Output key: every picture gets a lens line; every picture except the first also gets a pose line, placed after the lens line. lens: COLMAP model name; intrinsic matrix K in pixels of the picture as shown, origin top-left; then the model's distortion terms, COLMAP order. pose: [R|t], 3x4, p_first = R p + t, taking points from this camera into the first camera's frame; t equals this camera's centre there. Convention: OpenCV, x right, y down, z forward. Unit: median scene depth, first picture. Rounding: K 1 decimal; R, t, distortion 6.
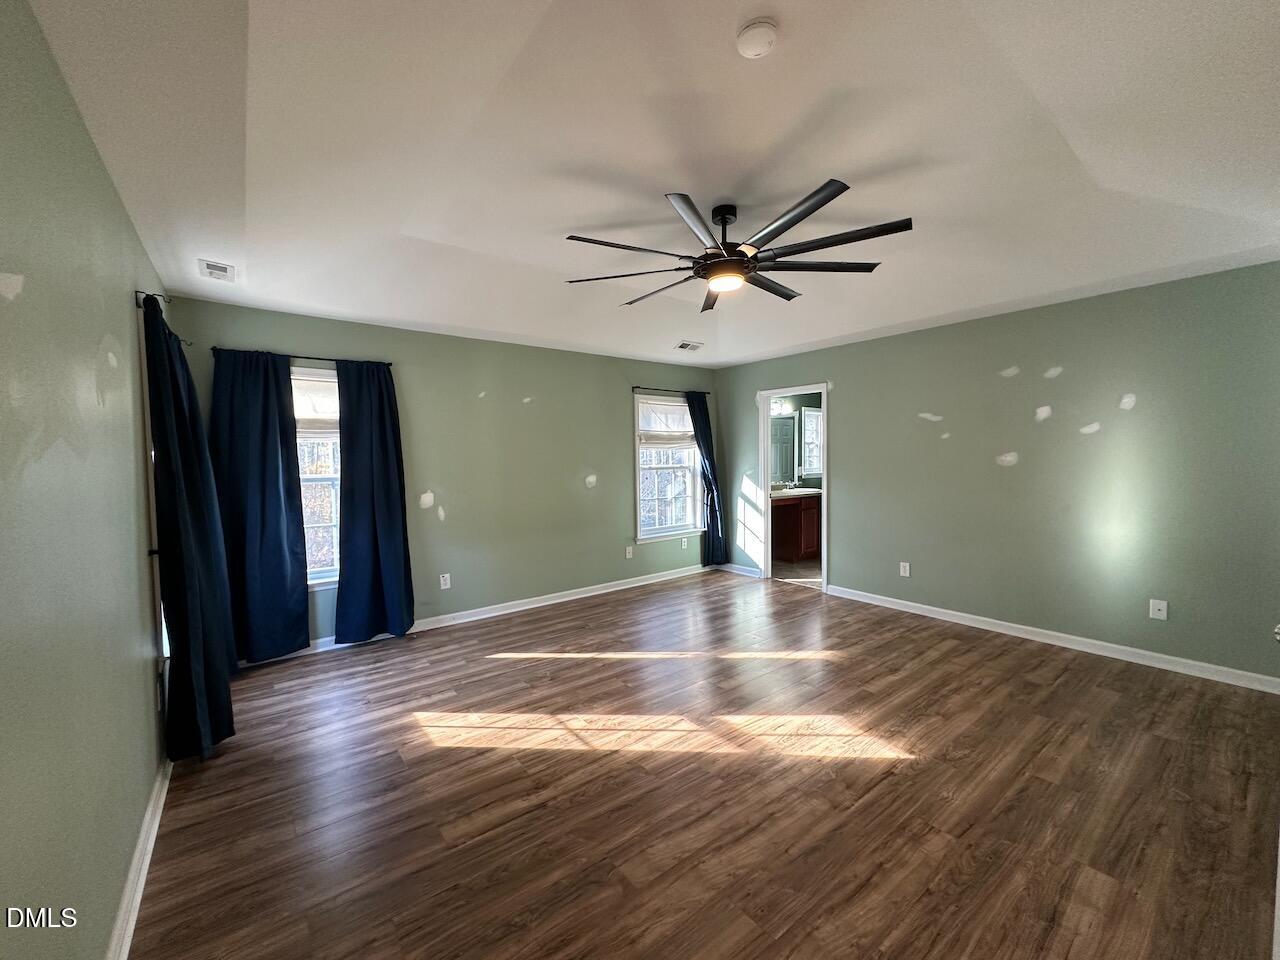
lens RADIAL K [[511.8, 0, 639.5], [0, 511.8, 482.5], [0, 0, 1]] dist [-0.000594, -0.000196]
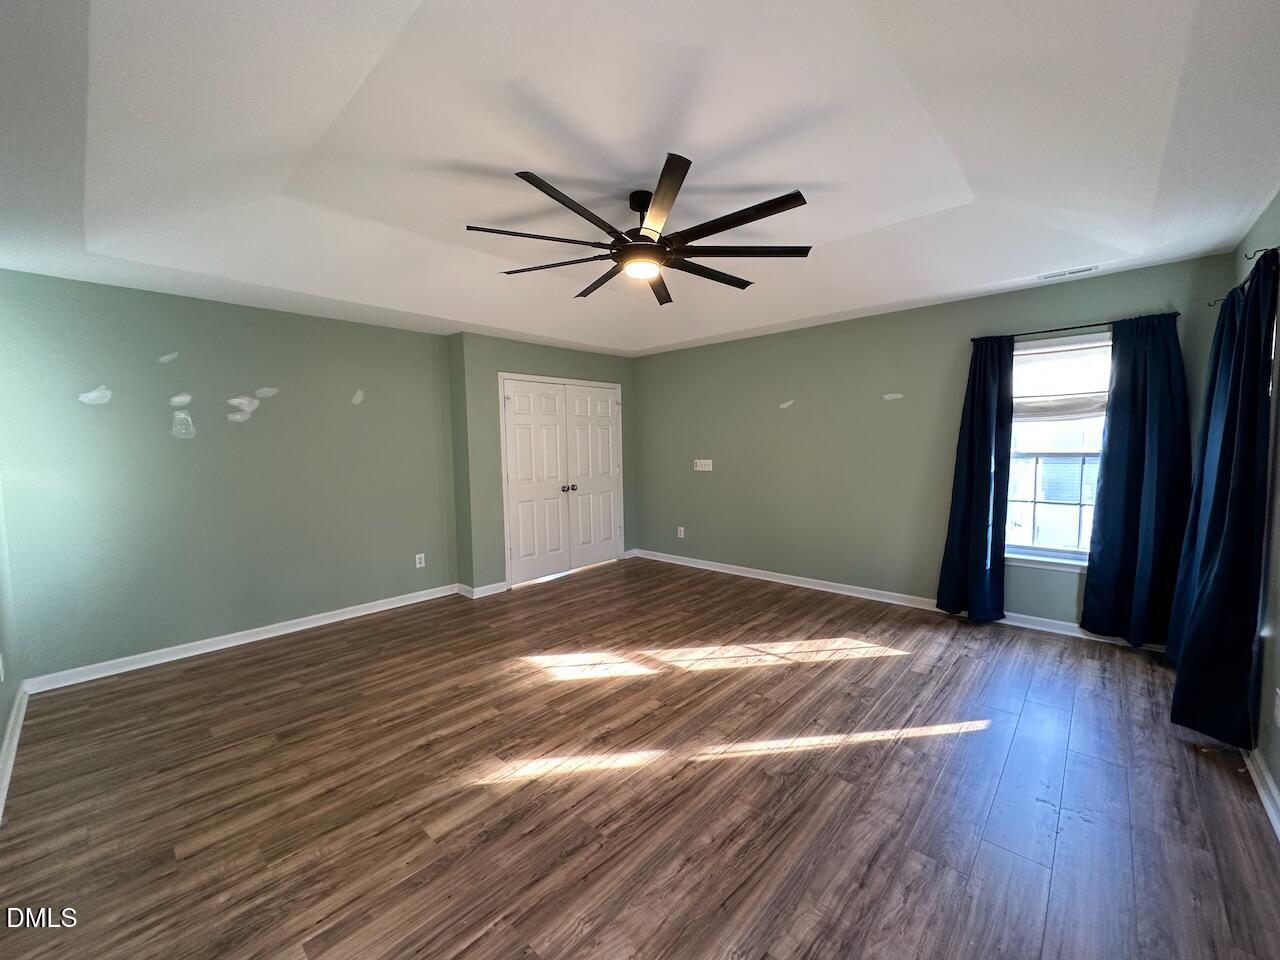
lens RADIAL K [[511.8, 0, 639.5], [0, 511.8, 482.5], [0, 0, 1]] dist [-0.000594, -0.000196]
pose [[-0.985233, 0.043191, -0.165683, 0.366635], [0.022774, 0.992120, 0.123205, -0.105019], [0.169699, 0.117613, -0.978453, 2.078672]]
